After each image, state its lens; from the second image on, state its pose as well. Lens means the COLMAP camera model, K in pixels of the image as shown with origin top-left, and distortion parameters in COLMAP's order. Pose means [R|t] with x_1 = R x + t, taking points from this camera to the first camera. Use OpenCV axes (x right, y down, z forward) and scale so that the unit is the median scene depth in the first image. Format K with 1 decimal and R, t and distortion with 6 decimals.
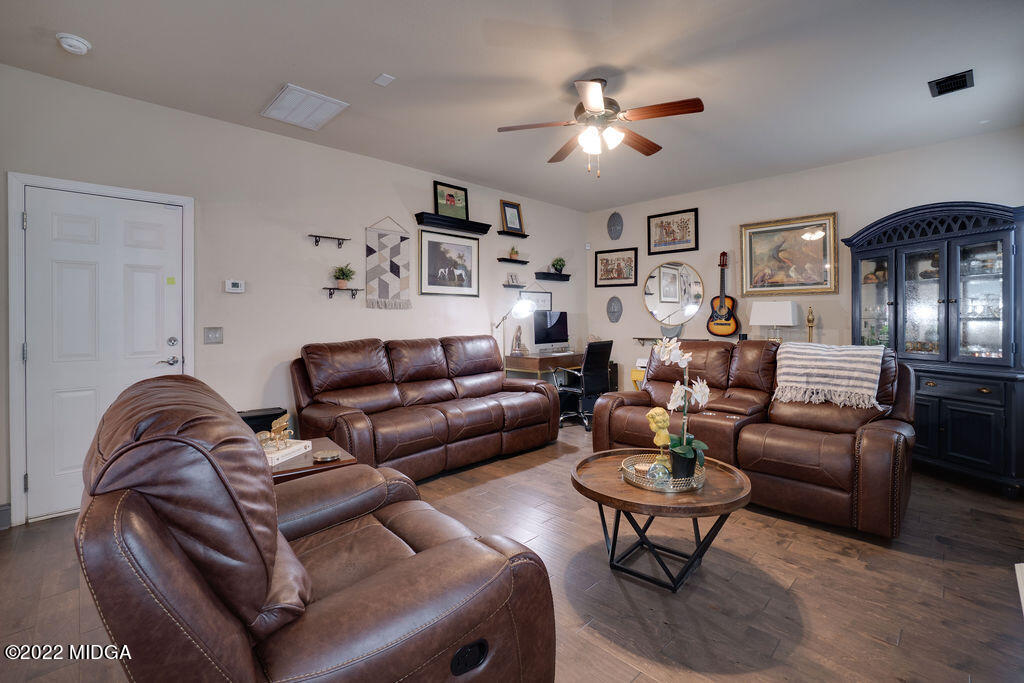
lens RADIAL K [[474.7, 0, 512.5], [0, 474.7, 333.1], [0, 0, 1]] dist [0.004016, 0.000933]
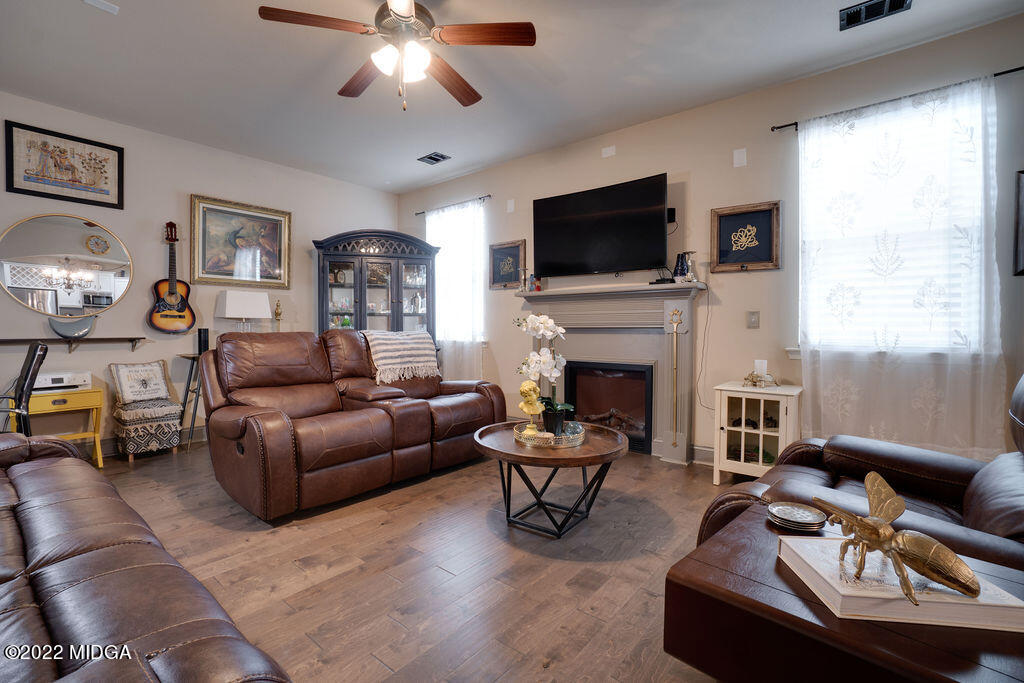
lens RADIAL K [[474.7, 0, 511.6], [0, 474.7, 325.6], [0, 0, 1]] dist [0.004016, 0.000933]
pose [[-0.094552, 0.007161, 0.995494, -0.379296], [0.030862, 0.999515, -0.004258, 0.016117], [-0.995041, 0.030320, -0.094728, 0.548223]]
